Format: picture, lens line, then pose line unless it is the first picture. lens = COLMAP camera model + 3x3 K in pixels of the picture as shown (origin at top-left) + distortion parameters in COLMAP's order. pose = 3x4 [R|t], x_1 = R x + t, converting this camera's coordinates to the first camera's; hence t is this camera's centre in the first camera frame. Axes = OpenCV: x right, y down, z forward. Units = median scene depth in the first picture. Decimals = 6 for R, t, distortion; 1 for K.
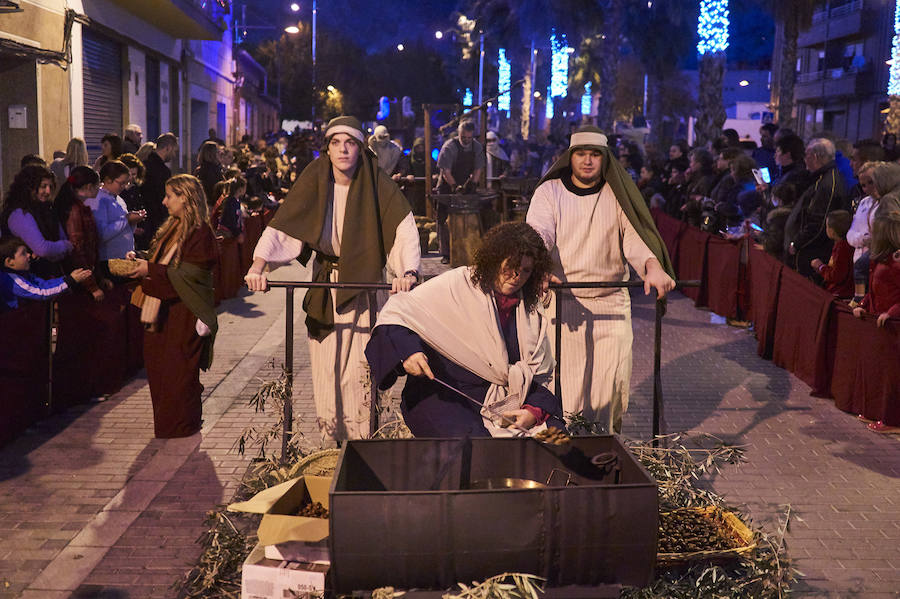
lens RADIAL K [[976.1, 0, 466.6], [0, 976.1, 297.7], [0, 0, 1]] dist [-0.020663, 0.014632]
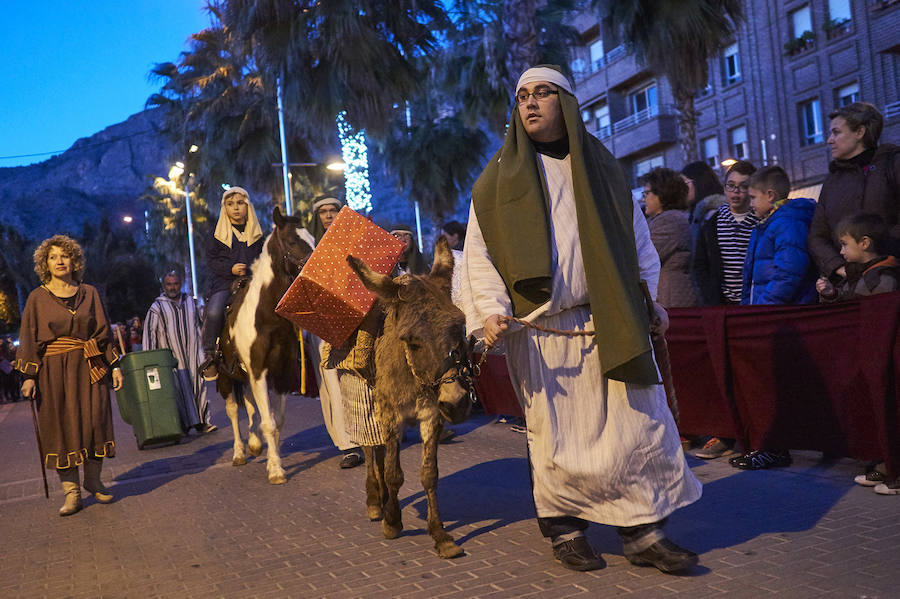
lens RADIAL K [[976.1, 0, 466.6], [0, 976.1, 297.7], [0, 0, 1]] dist [-0.020663, 0.014632]
pose [[0.948086, -0.108807, 0.298821, -0.026259], [0.164413, 0.972030, -0.167707, -0.041806], [-0.272215, 0.208130, 0.939458, 0.404813]]
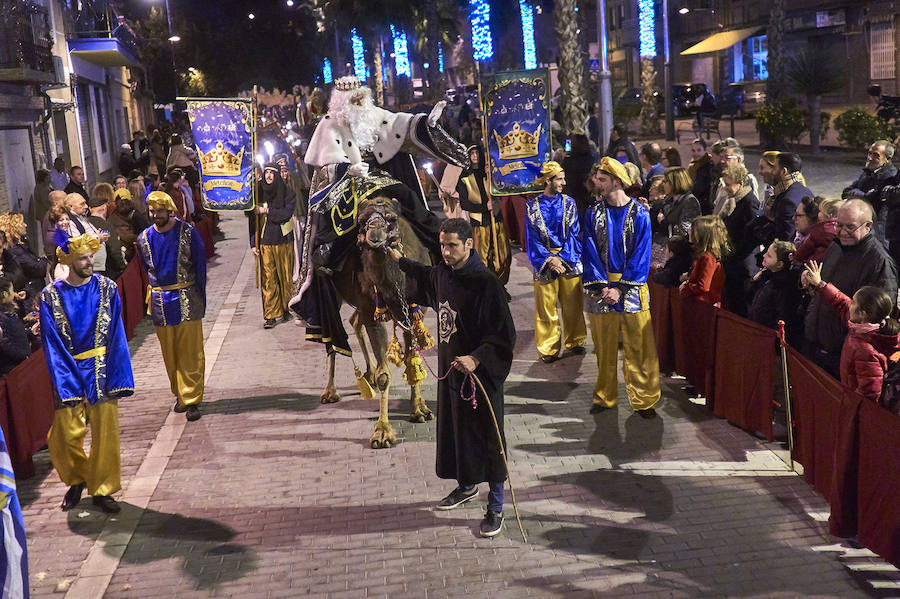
lens RADIAL K [[1071.4, 0, 456.9], [0, 1071.4, 282.0], [0, 0, 1]] dist [0.001830, -0.016975]
pose [[0.988344, -0.115981, 0.098610, -0.001782], [0.114274, 0.993187, 0.022806, 0.029054], [-0.100583, -0.011272, 0.994865, -0.333453]]
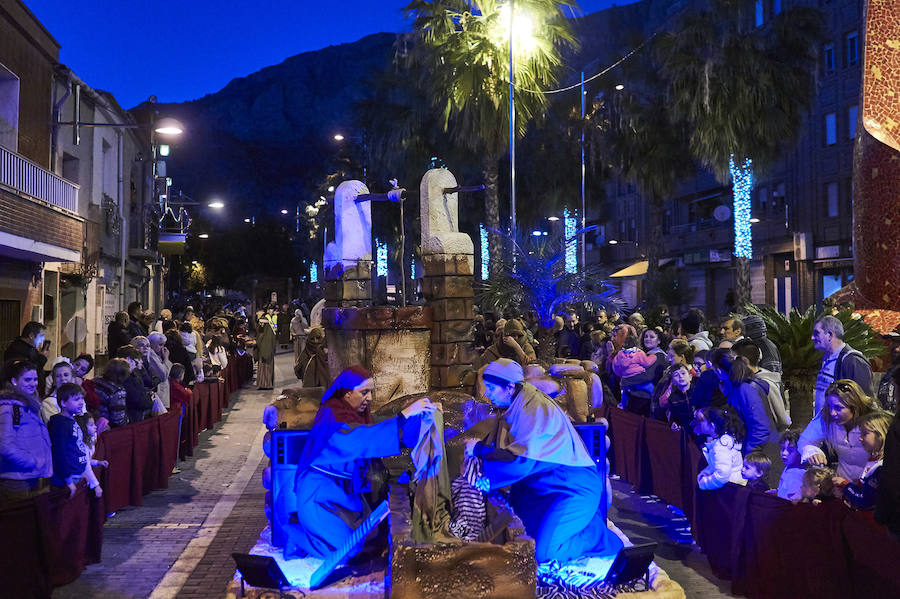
lens RADIAL K [[1062.7, 0, 449.4], [0, 1062.7, 255.8], [0, 0, 1]] dist [0.011838, -0.000040]
pose [[0.989941, -0.024763, 0.139300, -0.032529], [0.051874, 0.979526, -0.194519, 0.091229], [-0.131631, 0.199789, 0.970957, -0.623874]]
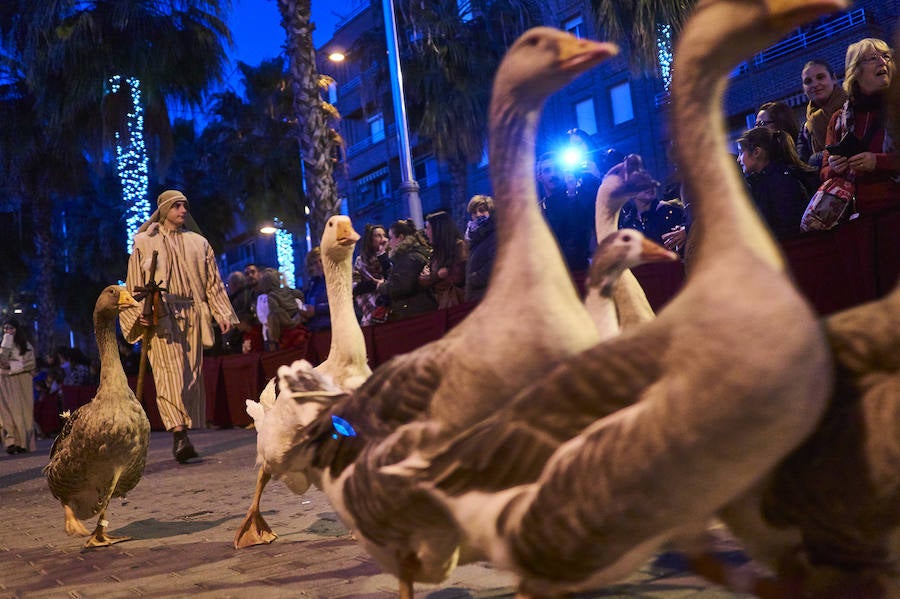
lens RADIAL K [[929.8, 0, 451.3], [0, 929.8, 299.1], [0, 0, 1]] dist [-0.000091, -0.008095]
pose [[0.835186, -0.064937, 0.546120, -0.032531], [0.210784, 0.954972, -0.208802, 0.054936], [-0.507971, 0.289502, 0.811267, -0.072602]]
